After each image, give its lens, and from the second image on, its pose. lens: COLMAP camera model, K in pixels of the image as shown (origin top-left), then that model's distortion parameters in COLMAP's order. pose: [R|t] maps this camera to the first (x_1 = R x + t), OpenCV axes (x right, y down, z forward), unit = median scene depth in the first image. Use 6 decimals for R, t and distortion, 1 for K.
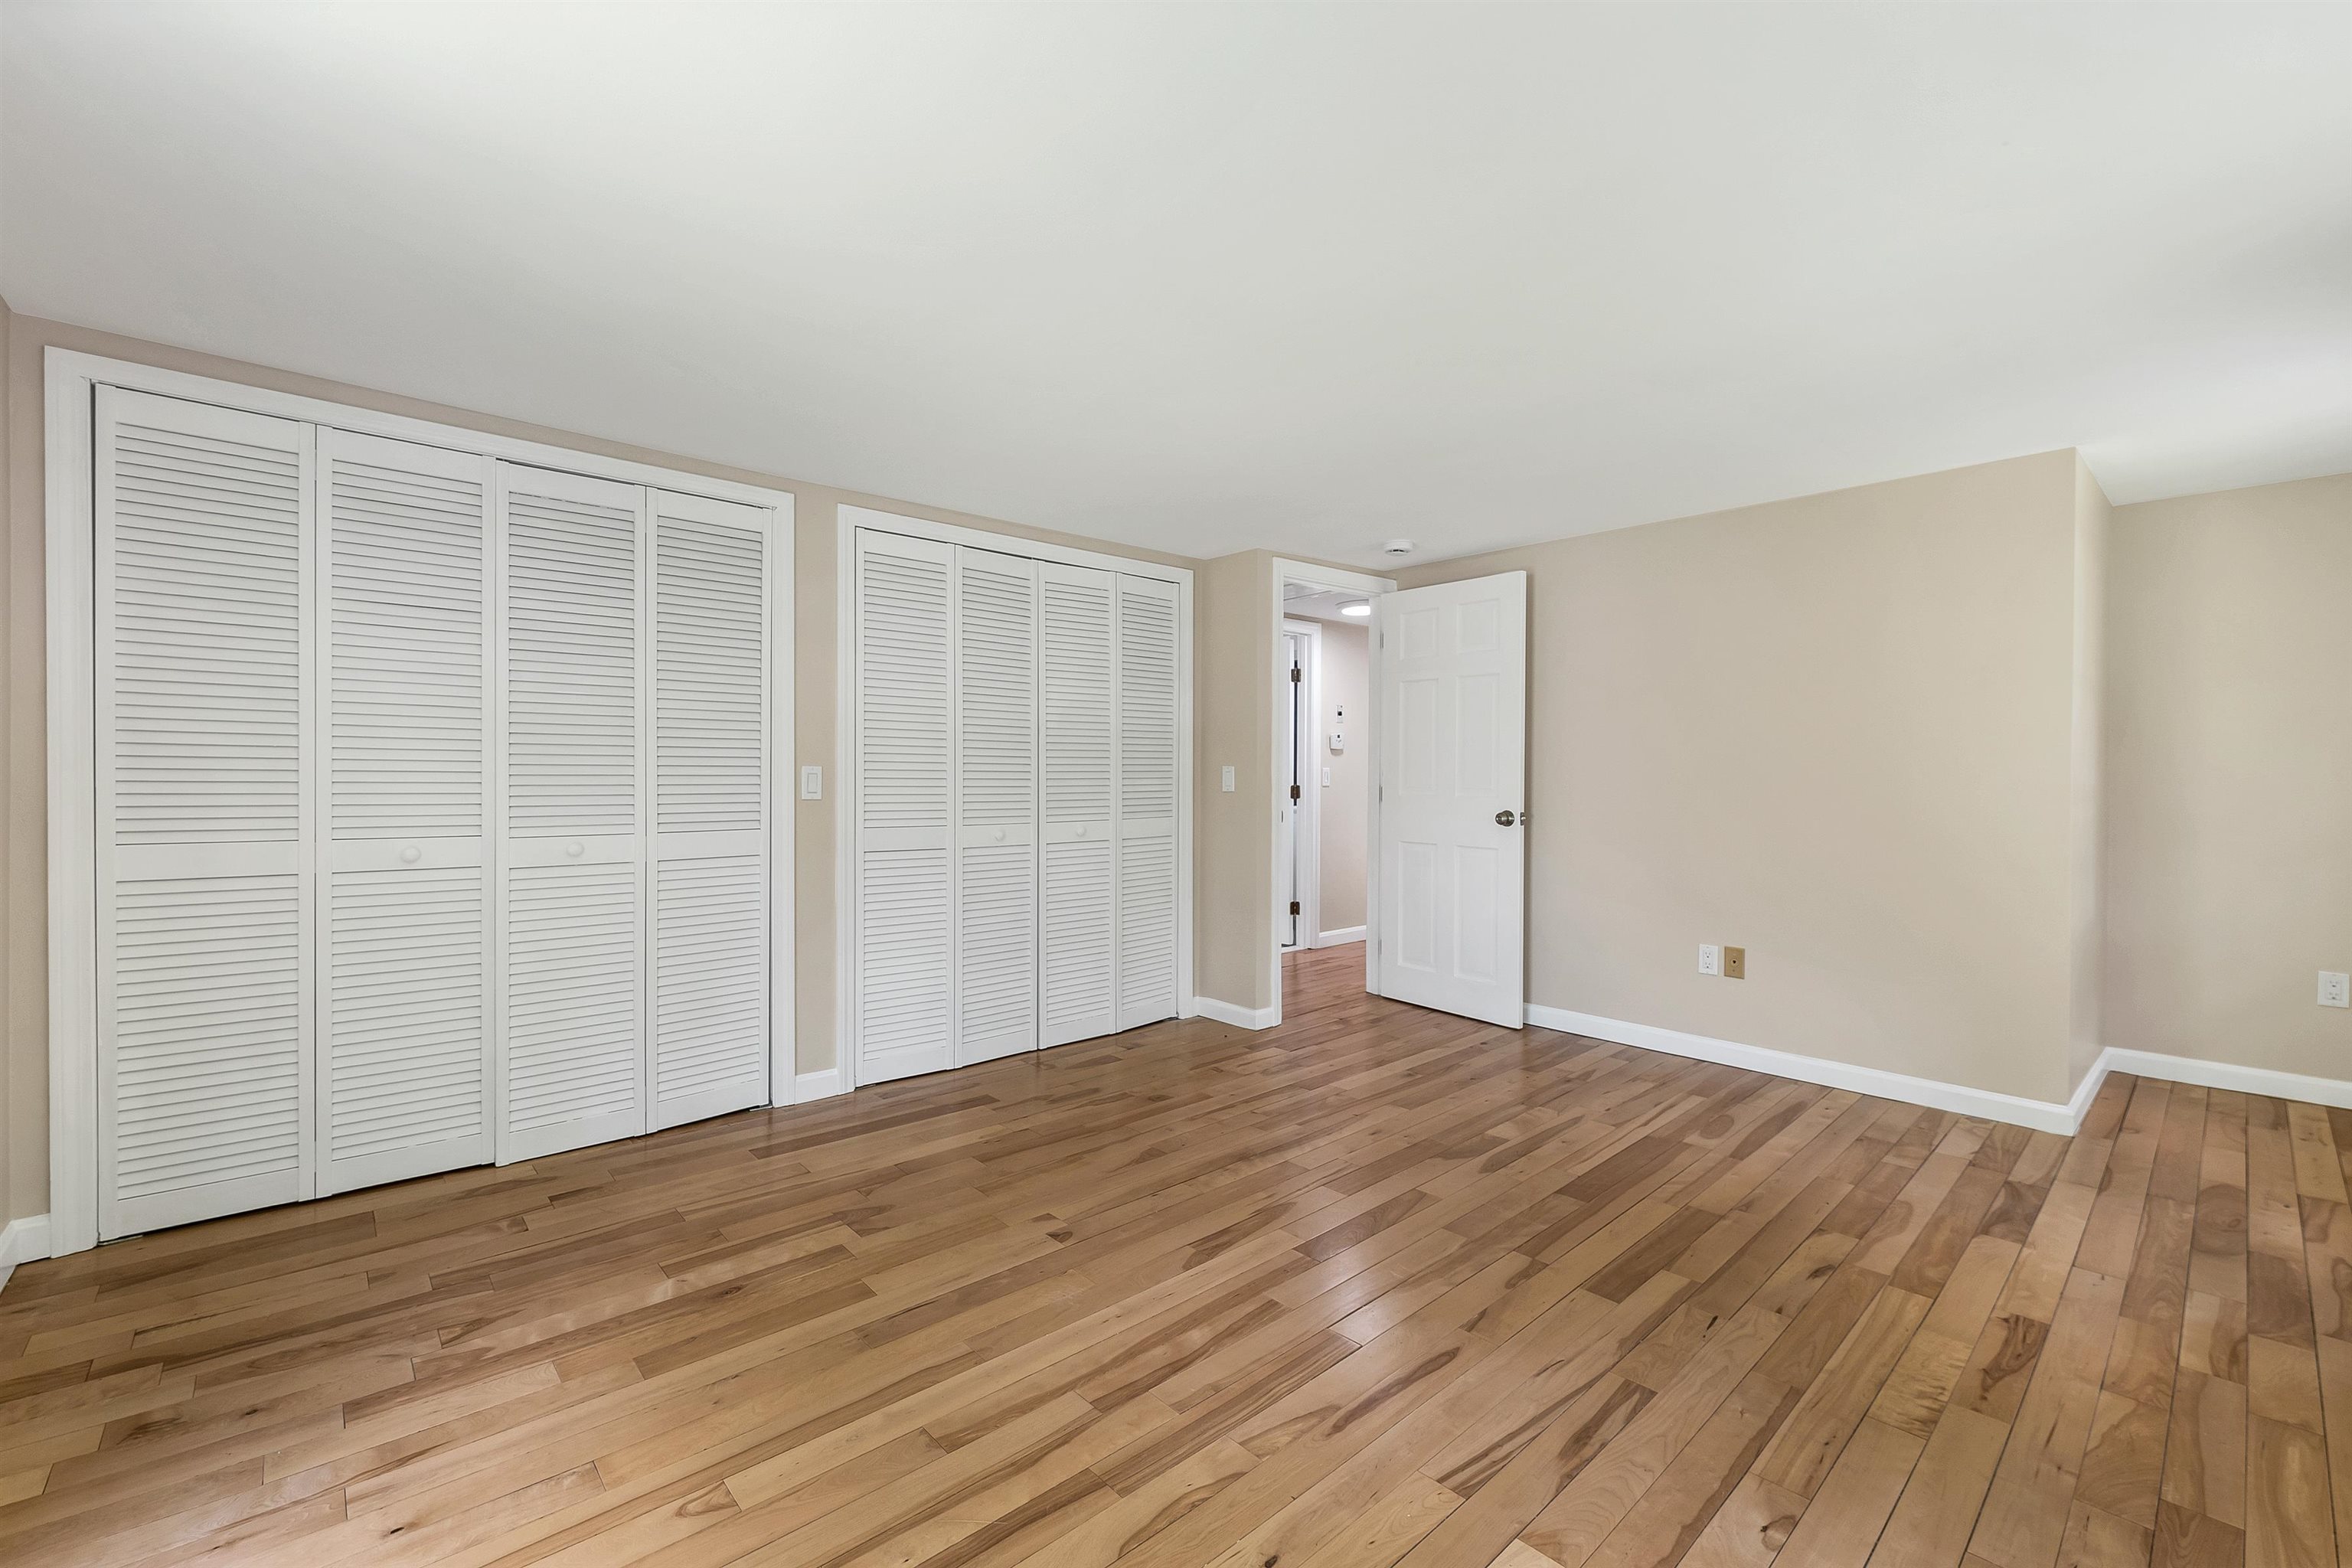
lens RADIAL K [[1005.5, 0, 1176.0], [0, 1005.5, 784.0], [0, 0, 1]] dist [0.011630, -0.000043]
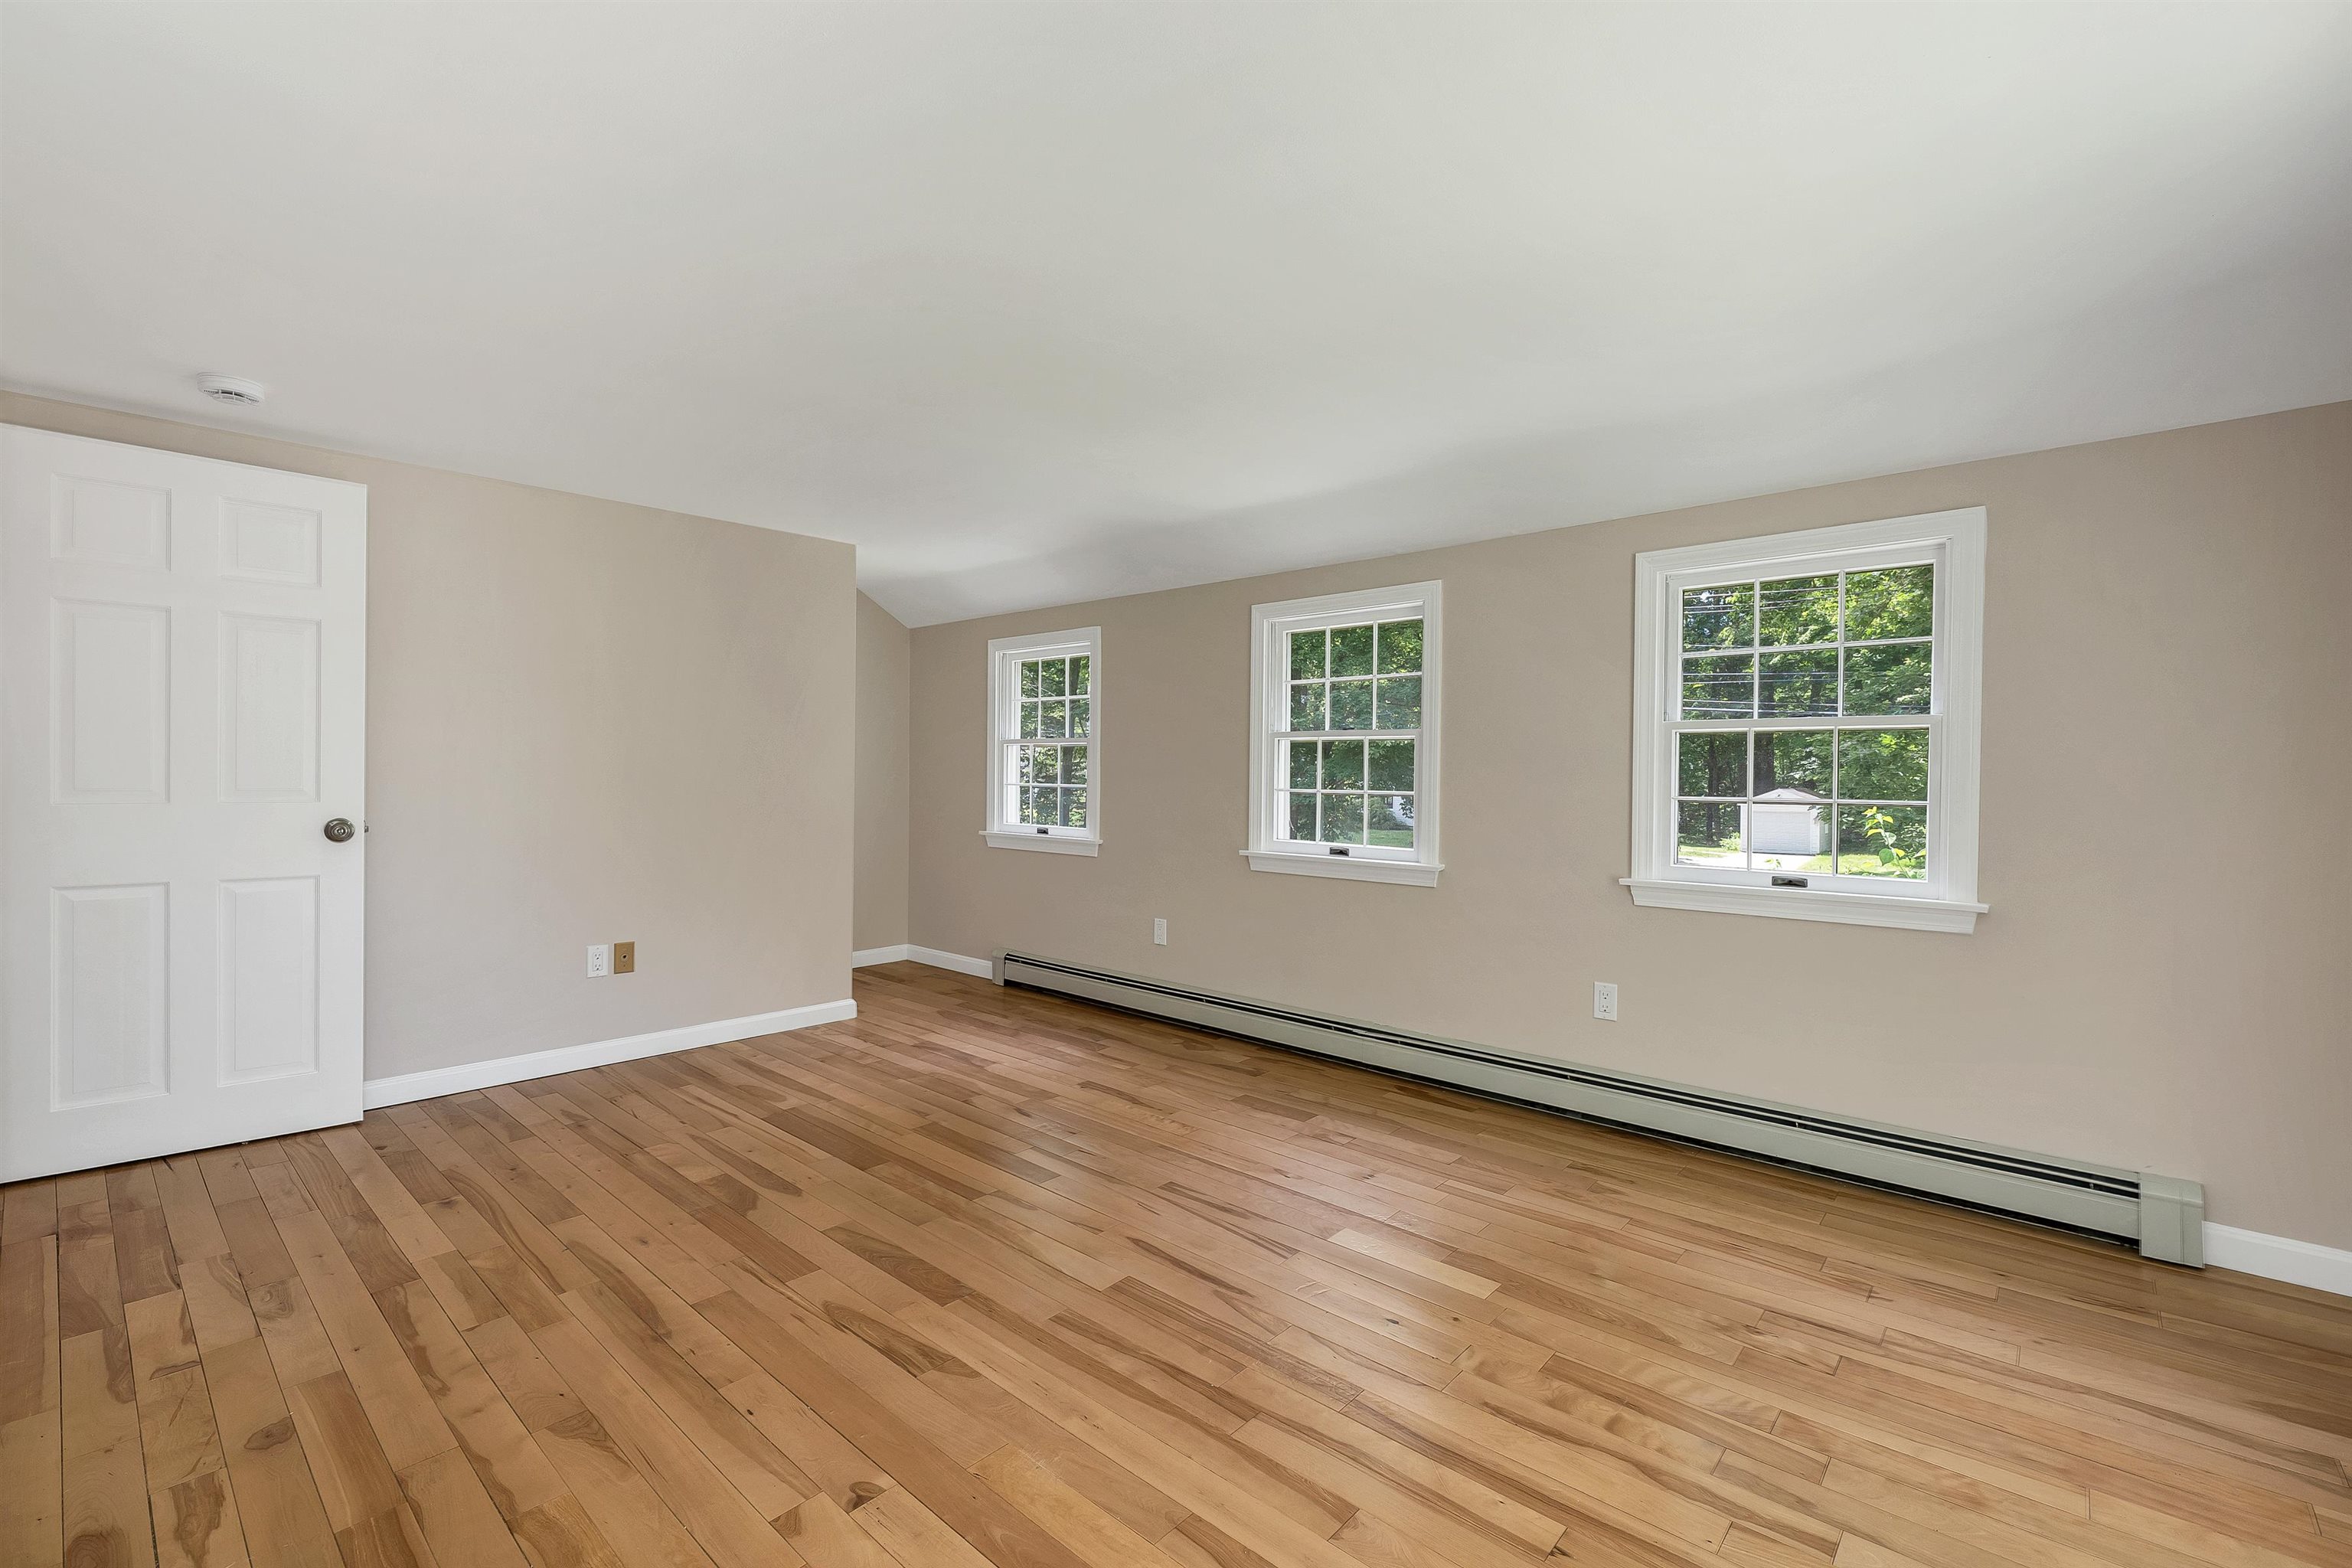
lens RADIAL K [[986.2, 0, 1201.9], [0, 986.2, 782.2], [0, 0, 1]] dist [-0.002063, -0.000396]
pose [[-0.120799, -0.010872, 0.992618, -0.629716], [-0.001988, 0.999941, 0.010710, -0.010907], [-0.992675, -0.000680, -0.120813, 0.713621]]
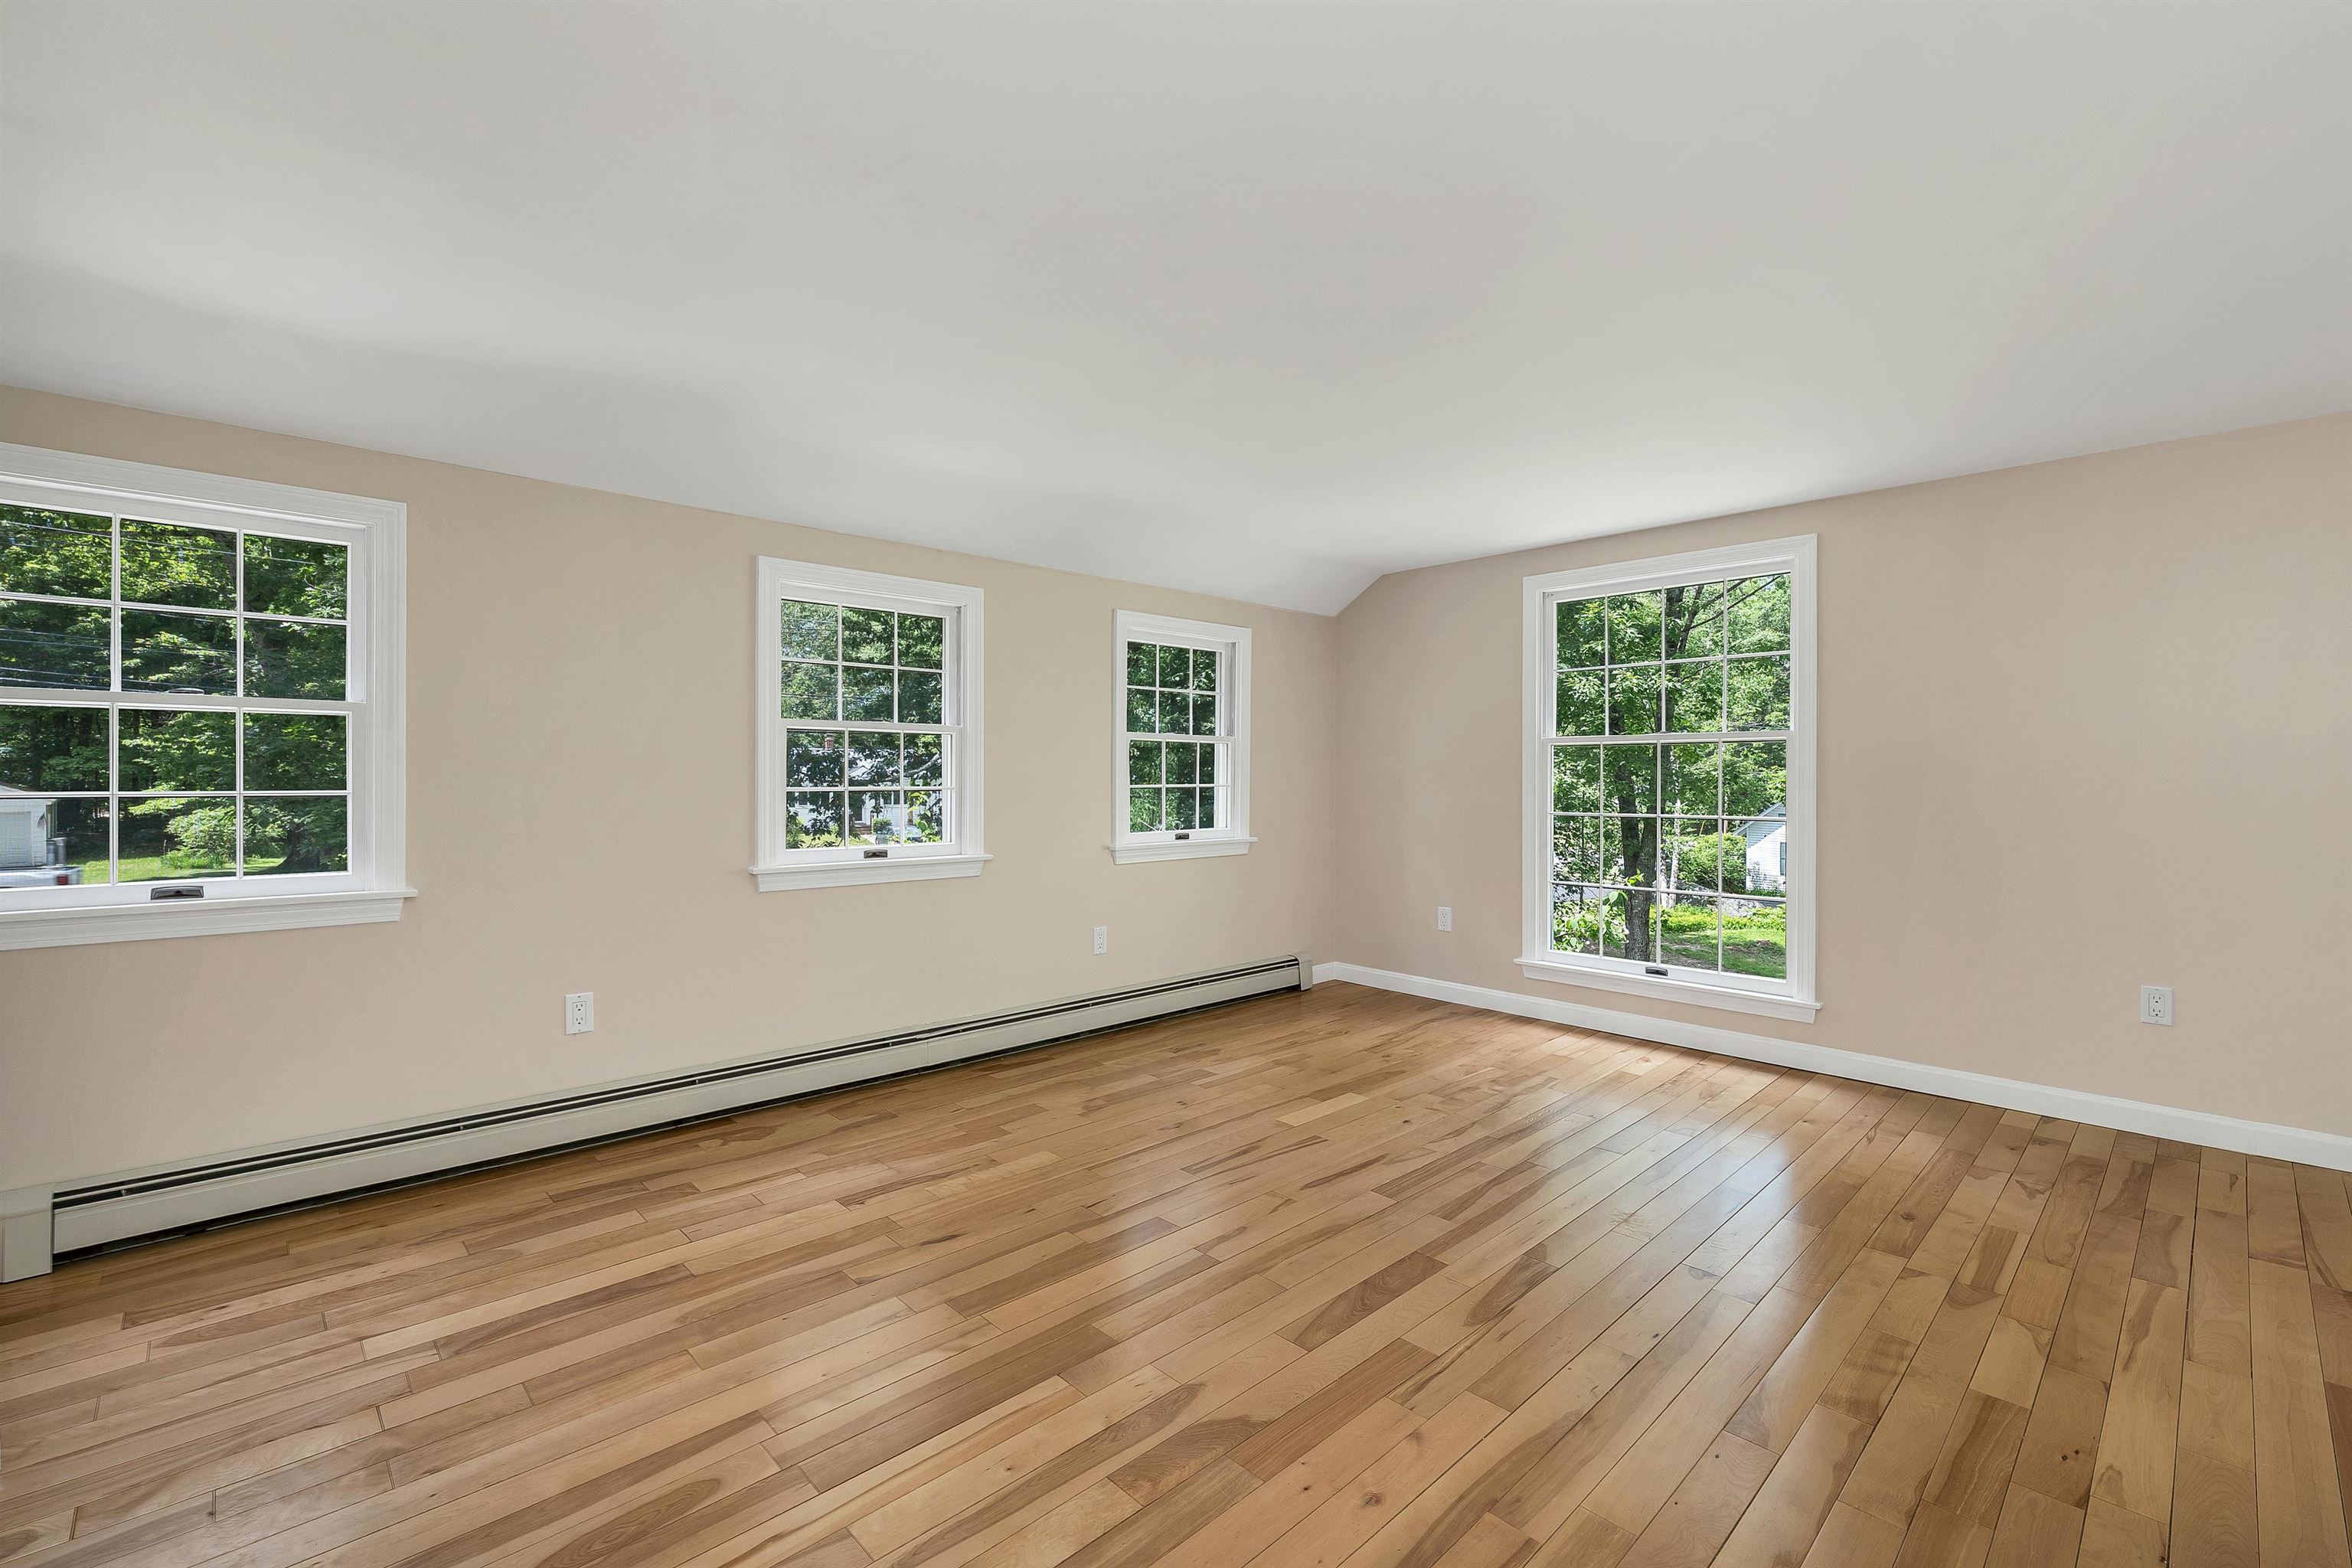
lens RADIAL K [[959.4, 0, 1153.6], [0, 959.4, 798.6], [0, 0, 1]] dist [-0.000861, 0.000047]
pose [[-0.999936, -0.005725, 0.009737, 0.318994], [-0.005407, 0.999462, 0.032348, -0.012233], [-0.009917, 0.032293, -0.999429, 1.552875]]
